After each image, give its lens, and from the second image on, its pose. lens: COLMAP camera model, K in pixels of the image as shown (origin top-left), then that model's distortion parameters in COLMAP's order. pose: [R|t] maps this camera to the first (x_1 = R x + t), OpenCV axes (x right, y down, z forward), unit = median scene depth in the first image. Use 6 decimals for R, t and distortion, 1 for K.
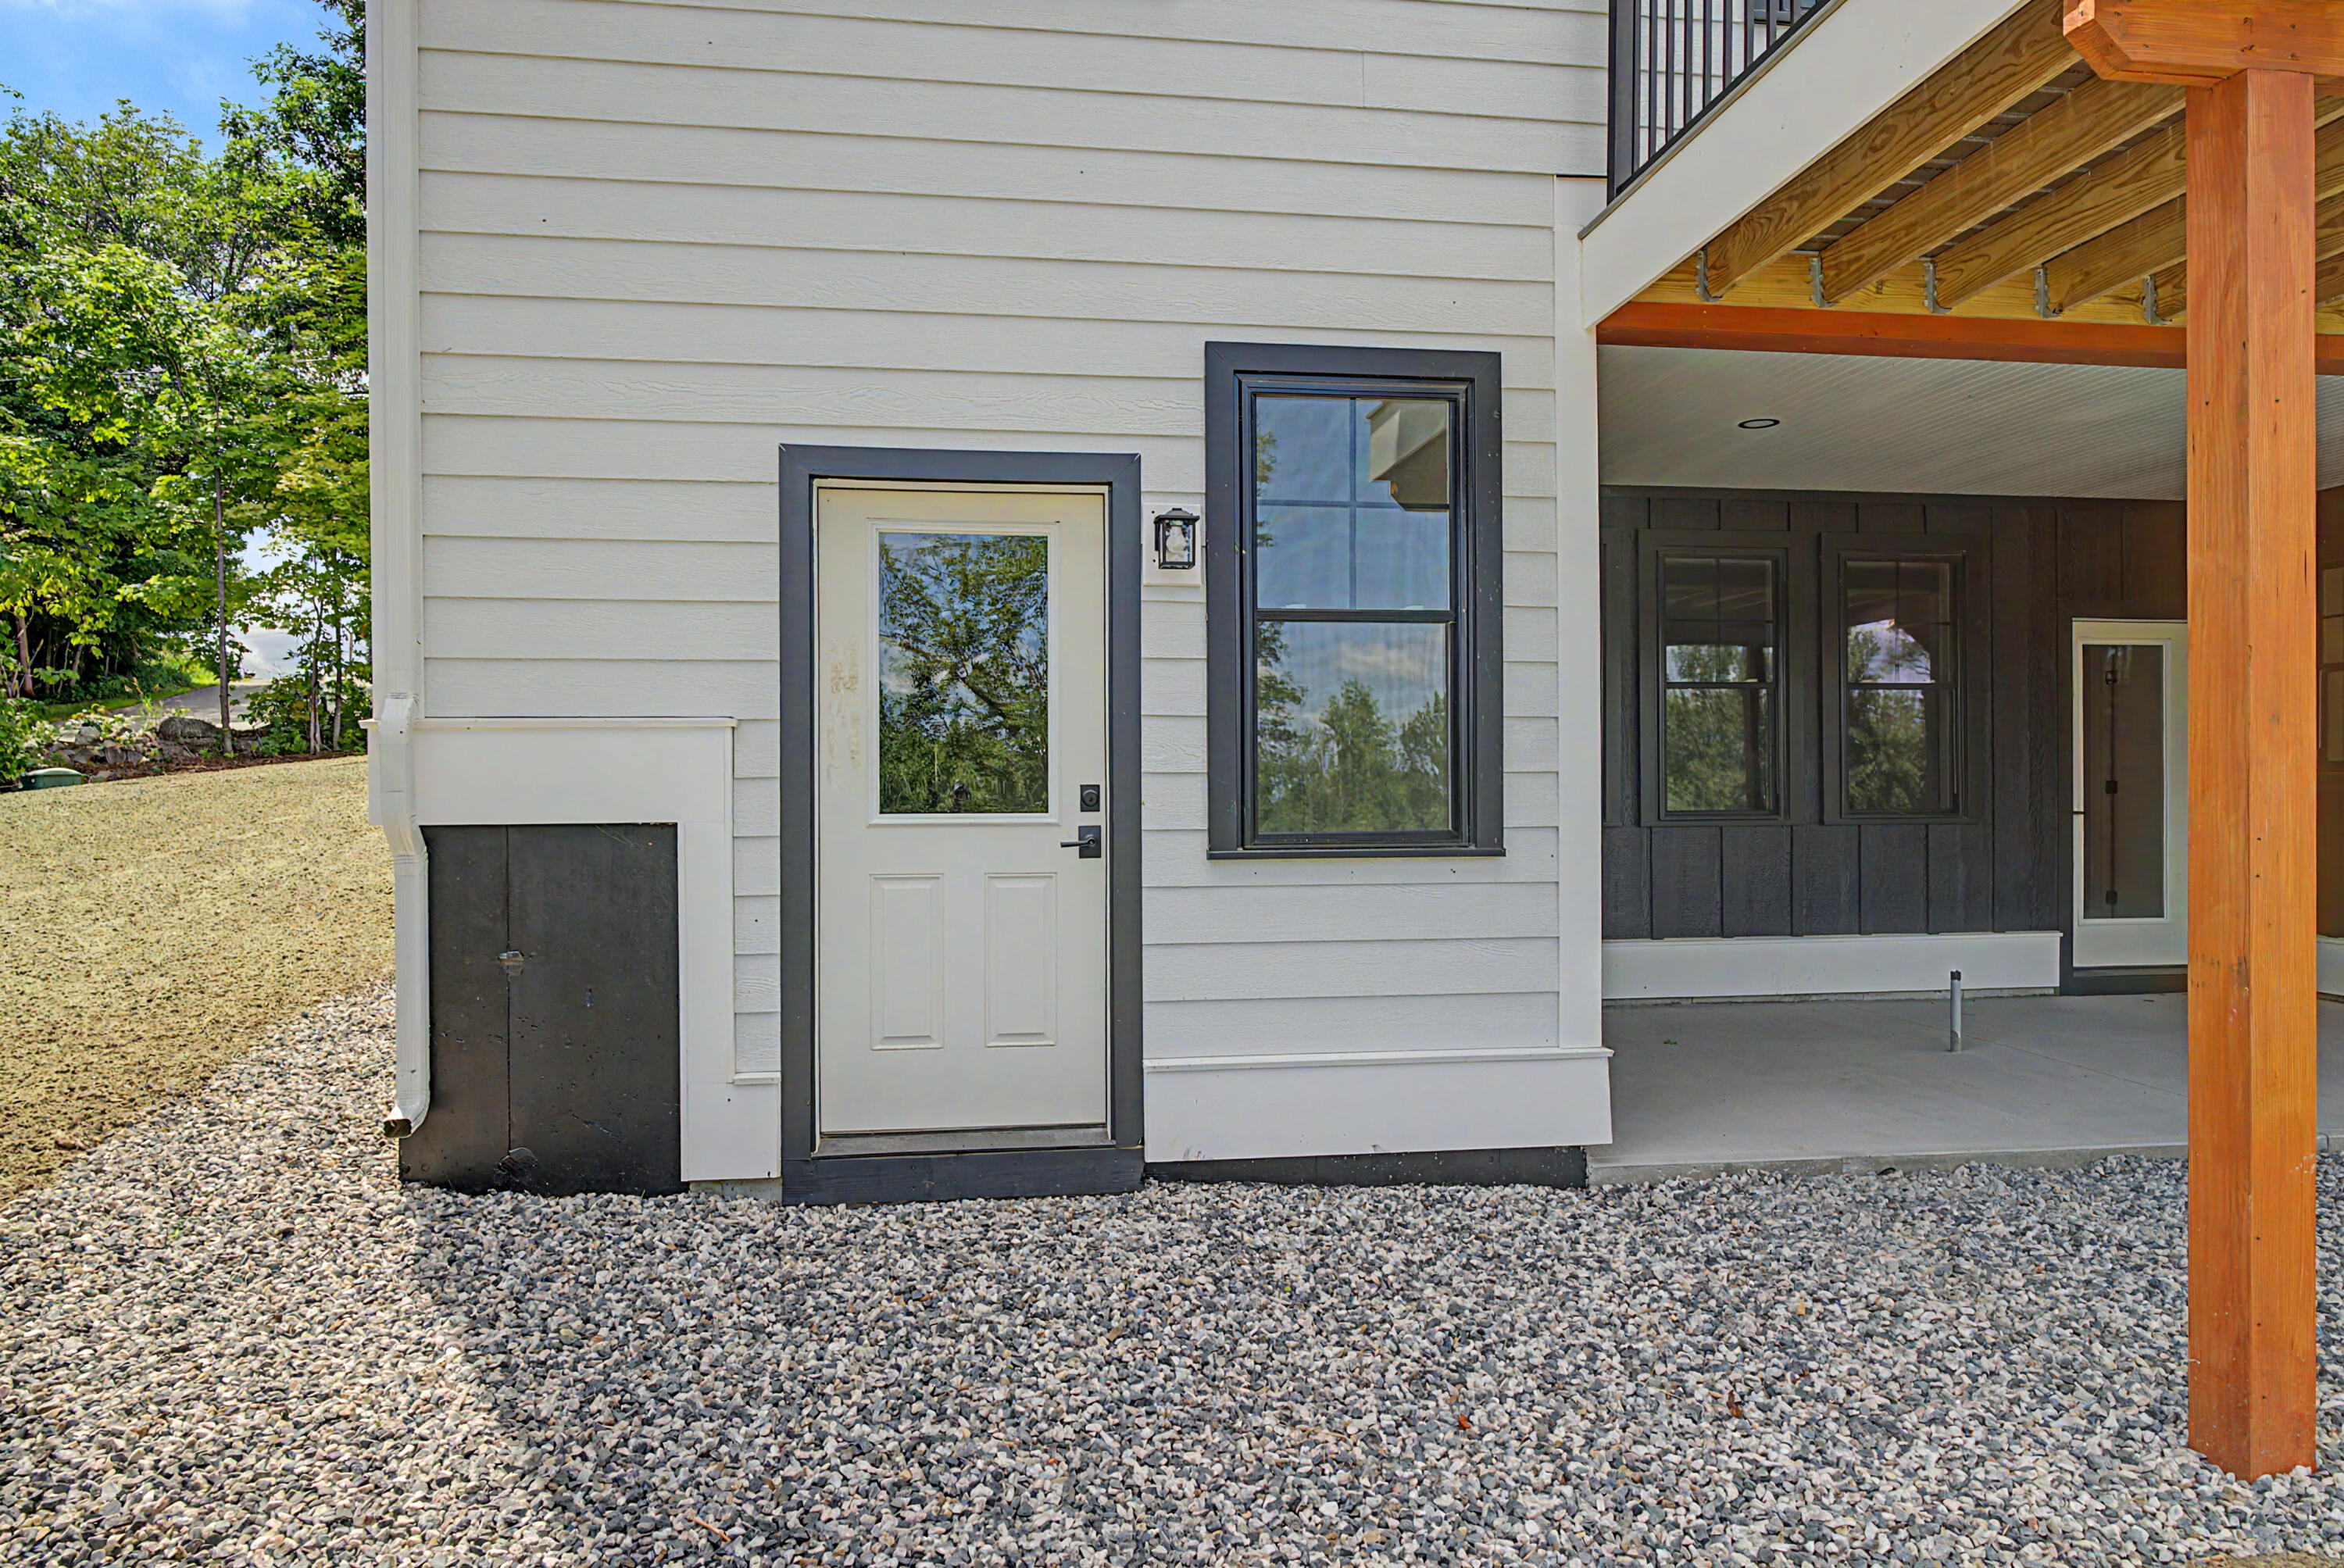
lens RADIAL K [[1484.8, 0, 1172.0], [0, 1484.8, 784.0], [0, 0, 1]] dist [-0.006875, 0.001852]
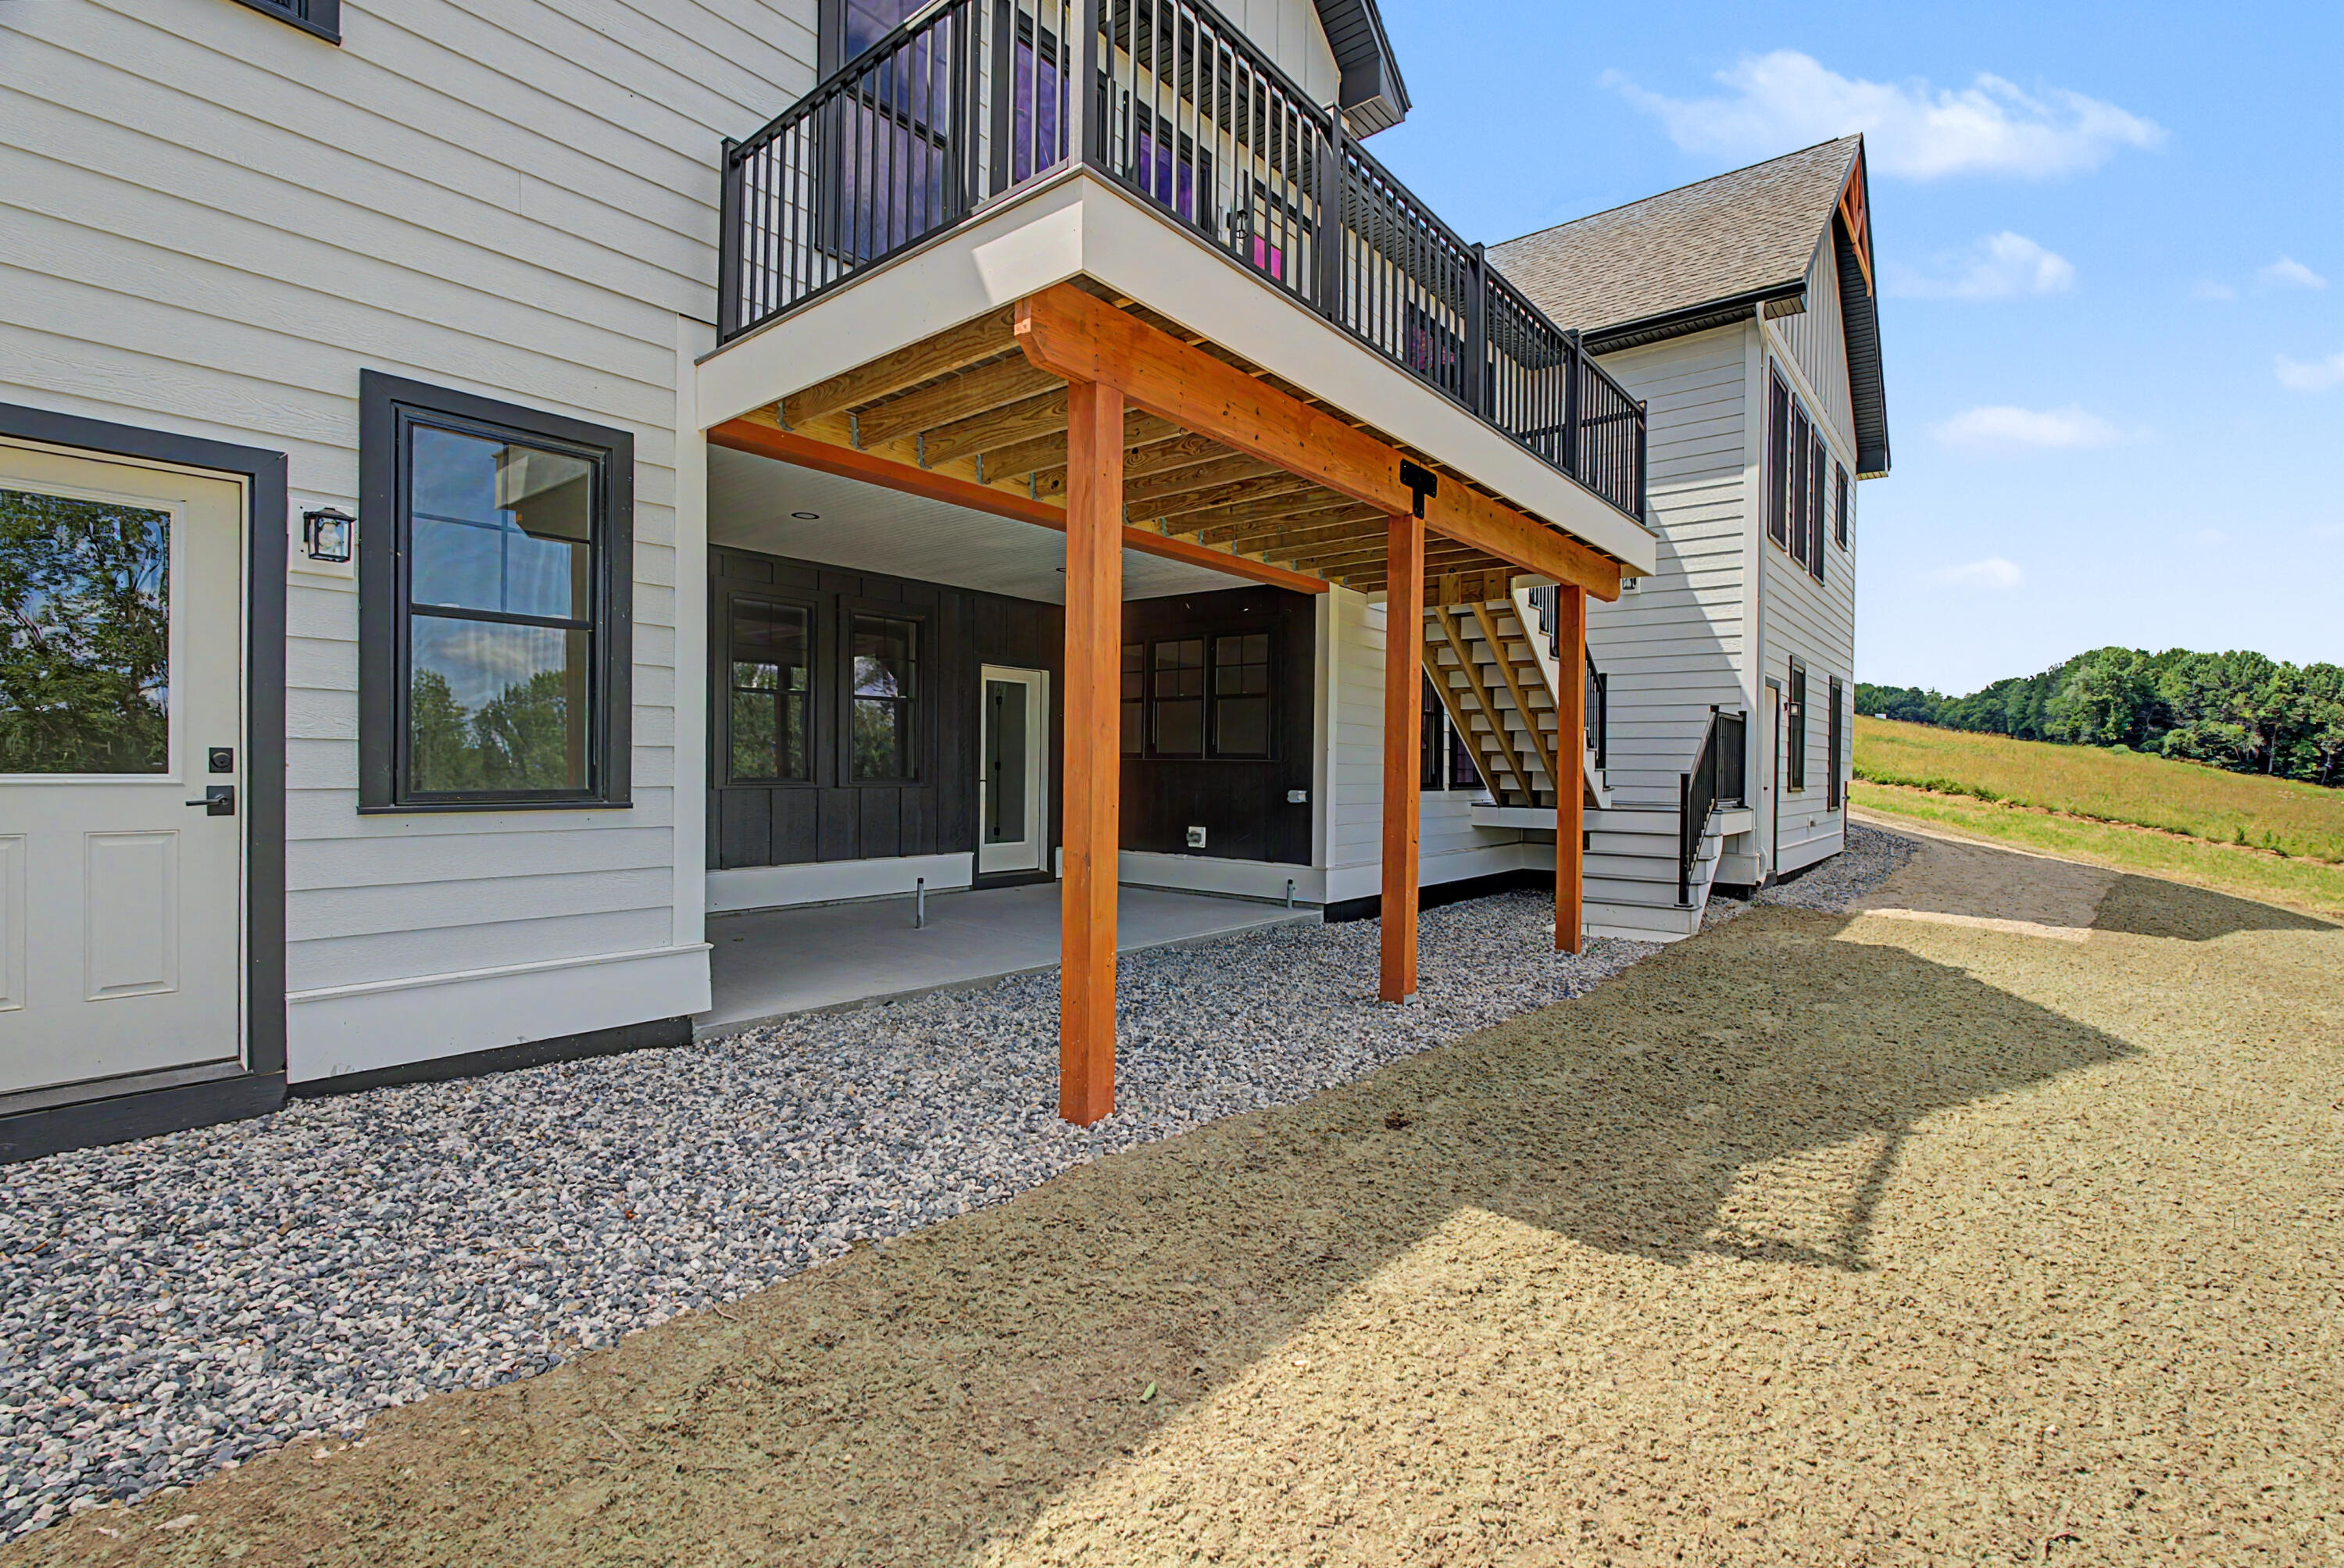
lens RADIAL K [[1073.6, 0, 1172.0], [0, 1073.6, 784.0], [0, 0, 1]] dist [-0.020548, 0.000209]
pose [[0.732295, 0.002836, 0.680981, -0.090863], [-0.015006, 0.999816, 0.011973, 0.008735], [-0.680822, -0.018986, 0.732203, -0.051712]]
